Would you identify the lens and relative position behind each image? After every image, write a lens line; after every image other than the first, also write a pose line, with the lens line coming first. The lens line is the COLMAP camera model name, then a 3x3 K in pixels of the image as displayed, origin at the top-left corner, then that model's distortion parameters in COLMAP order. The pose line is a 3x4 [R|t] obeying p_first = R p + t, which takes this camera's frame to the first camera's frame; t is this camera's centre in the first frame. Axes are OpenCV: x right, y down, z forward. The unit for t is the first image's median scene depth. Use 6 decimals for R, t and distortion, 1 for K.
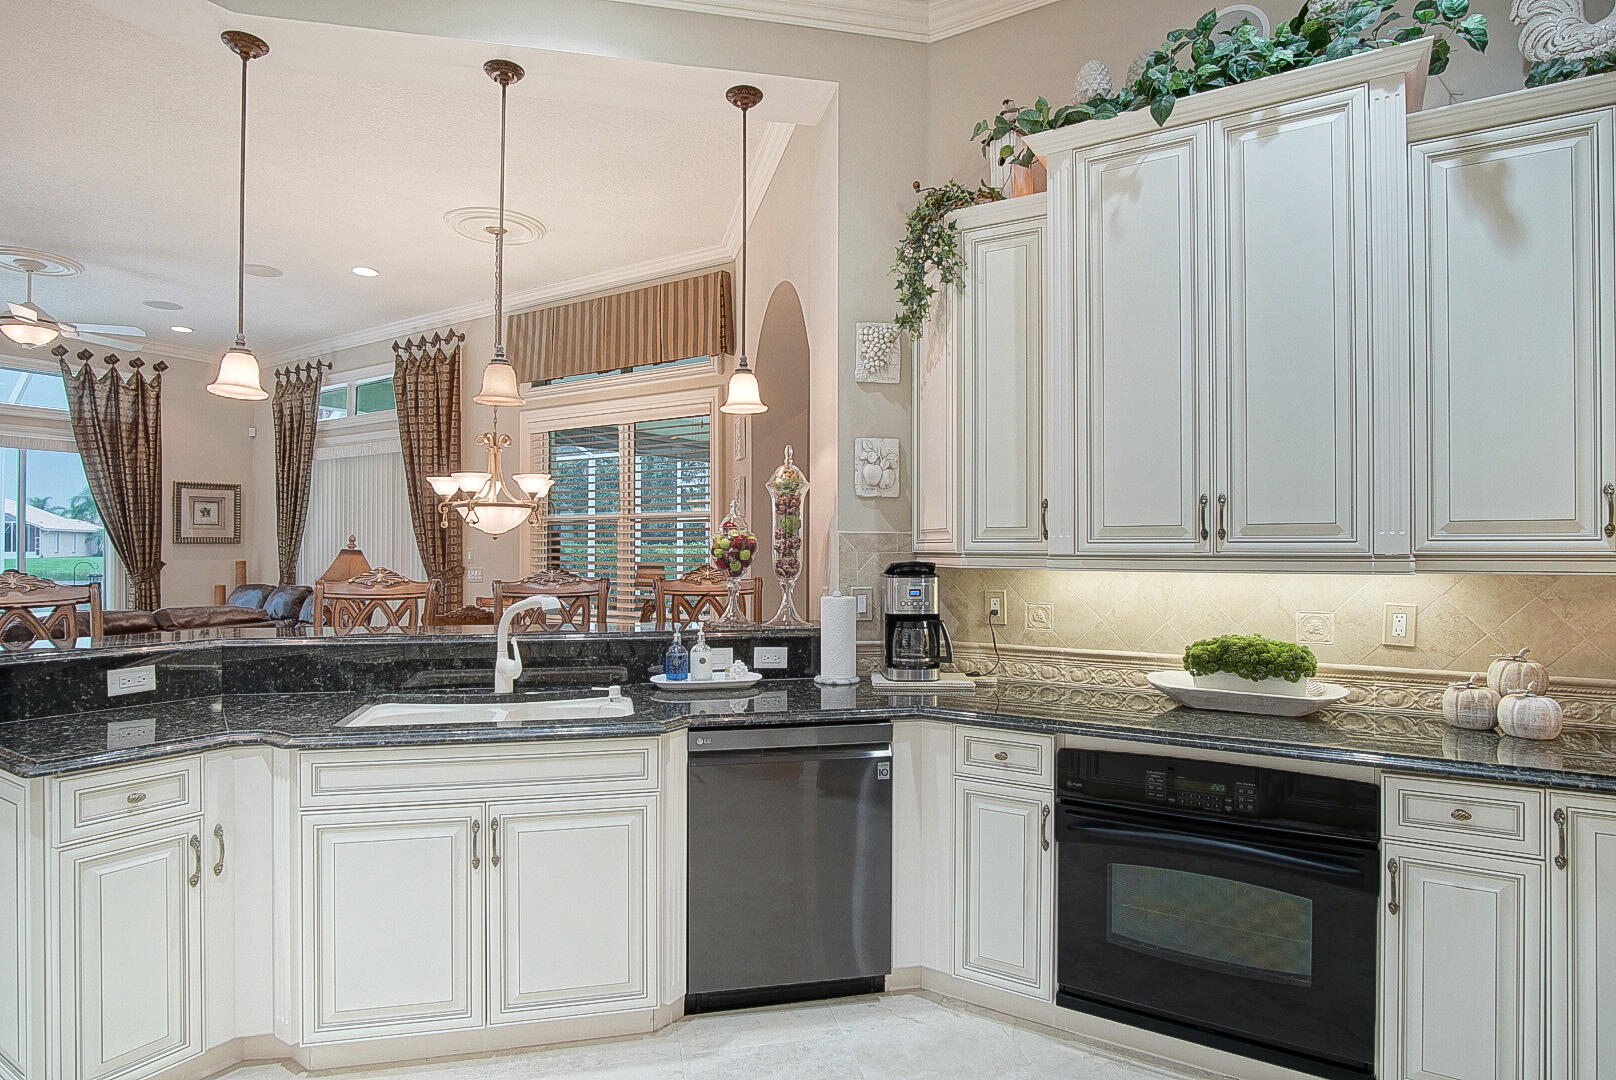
lens RADIAL K [[863.2, 0, 806.1], [0, 863.2, 544.2], [0, 0, 1]] dist [-0.033225, 0.008462]
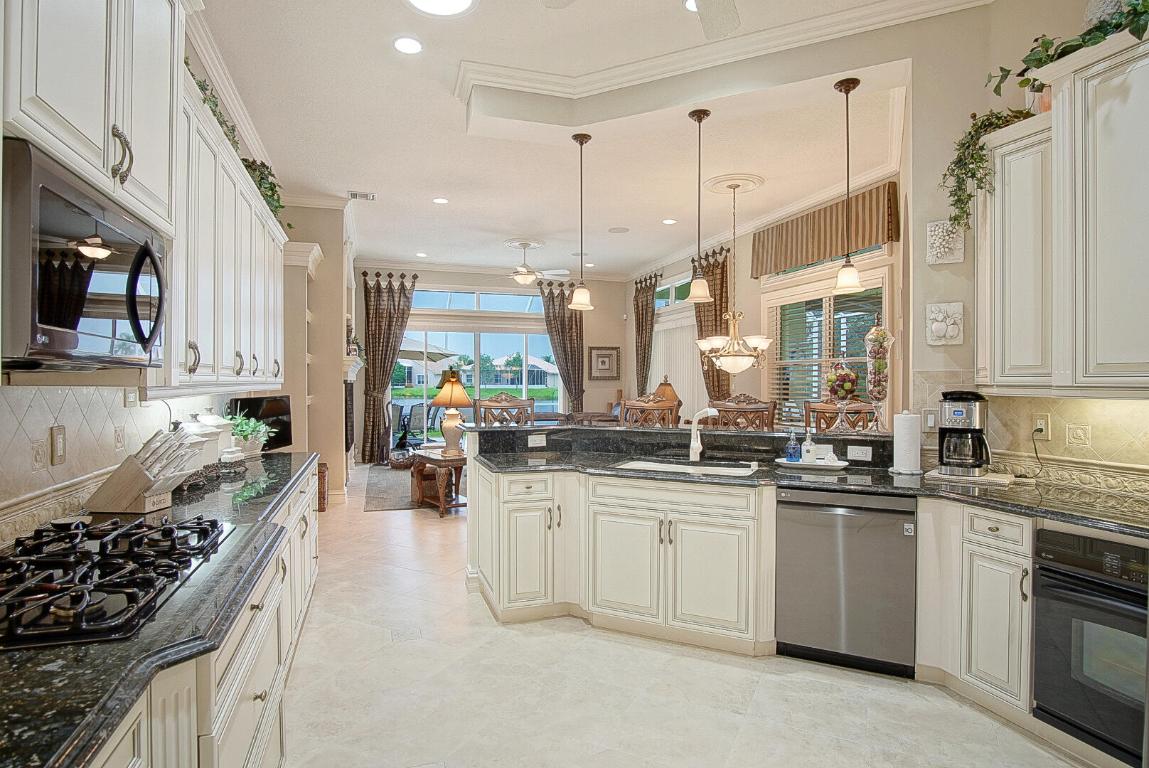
lens RADIAL K [[613.8, 0, 574.5], [0, 613.8, 384.0], [0, 0, 1]] dist [-0.021787, 0.001989]
pose [[0.768853, -0.000273, -0.639426, 0.272728], [0.005203, 0.999969, 0.005830, 0.000003], [0.639404, -0.007809, 0.768831, -0.160976]]
